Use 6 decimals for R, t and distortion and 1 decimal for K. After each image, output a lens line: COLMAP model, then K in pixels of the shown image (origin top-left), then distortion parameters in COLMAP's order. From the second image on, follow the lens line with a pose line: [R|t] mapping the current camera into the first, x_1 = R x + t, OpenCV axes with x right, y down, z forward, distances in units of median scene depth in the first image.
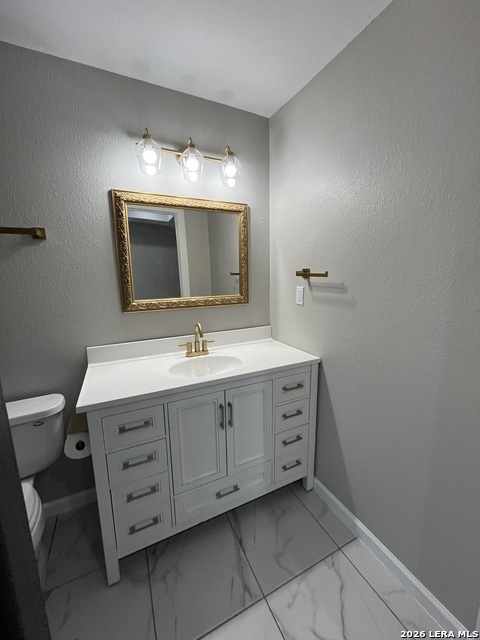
lens RADIAL K [[258.8, 0, 240.3], [0, 258.8, 317.5], [0, 0, 1]] dist [-0.000162, 0.000048]
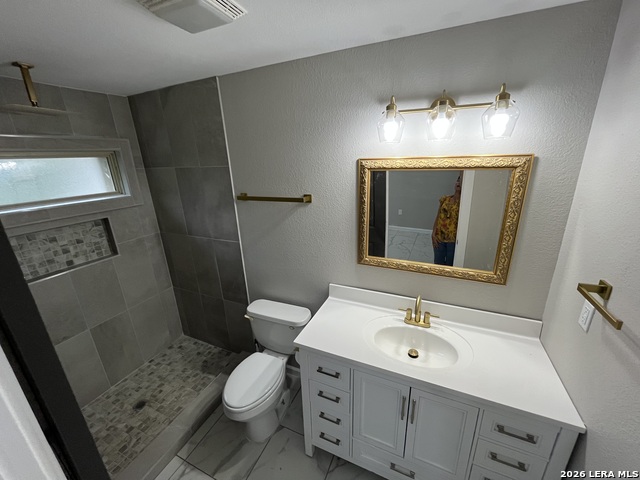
lens RADIAL K [[258.8, 0, 316.4], [0, 258.8, 241.3], [0, 0, 1]] dist [-0.000162, 0.000048]
pose [[0.638908, 0.232032, -0.733456, 0.248622], [-0.109494, 0.971150, 0.211848, -0.343102], [0.761451, -0.055042, 0.645881, 0.130622]]
